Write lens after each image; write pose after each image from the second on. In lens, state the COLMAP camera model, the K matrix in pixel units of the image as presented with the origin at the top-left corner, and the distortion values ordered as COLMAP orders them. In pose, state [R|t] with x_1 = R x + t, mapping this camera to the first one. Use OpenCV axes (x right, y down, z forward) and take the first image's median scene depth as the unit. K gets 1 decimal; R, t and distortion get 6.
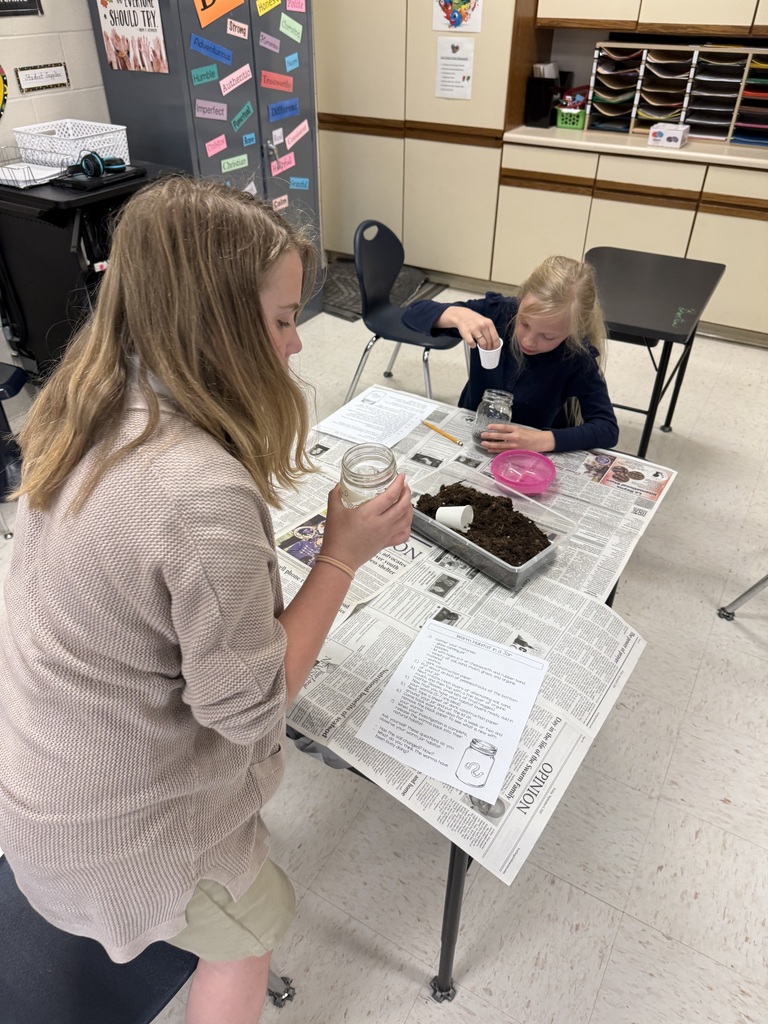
lens RADIAL K [[737.3, 0, 384.0], [0, 737.3, 512.0], [0, 0, 1]] dist [-0.005890, -0.002817]
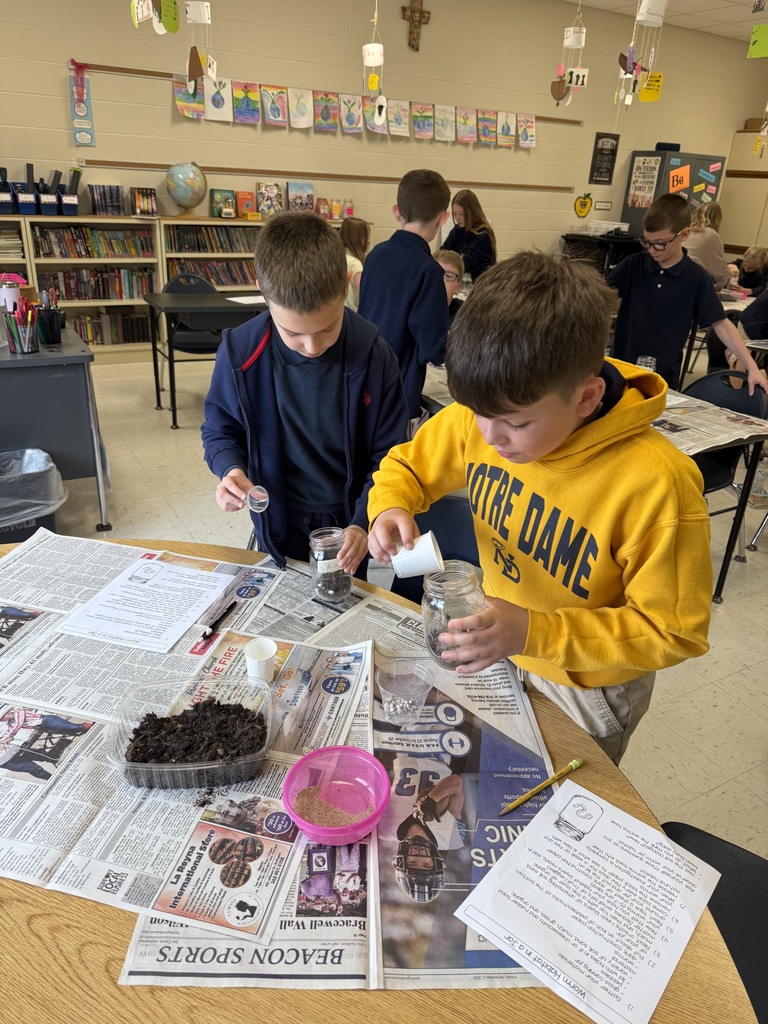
lens RADIAL K [[731.4, 0, 371.8], [0, 731.4, 512.1], [0, 0, 1]] dist [-0.005931, 0.002255]
pose [[0.863049, 0.250048, -0.438887, 0.230930], [-0.340150, 0.930039, -0.139014, 0.985159], [0.373422, 0.269264, 0.887724, -1.232405]]
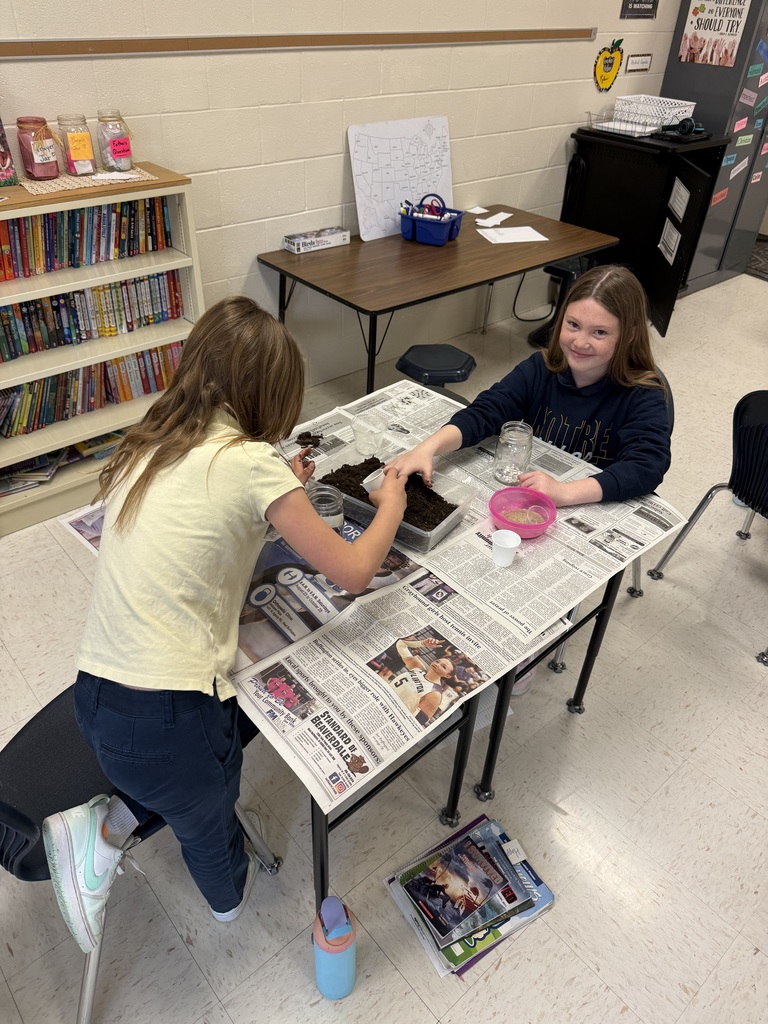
lens RADIAL K [[731.4, 0, 371.8], [0, 731.4, 512.1], [0, 0, 1]] dist [-0.005931, 0.002255]
pose [[0.946101, 0.217410, -0.240055, -0.374203], [-0.218866, 0.975531, 0.020916, 0.285795], [0.238728, 0.032751, 0.970534, -0.389343]]
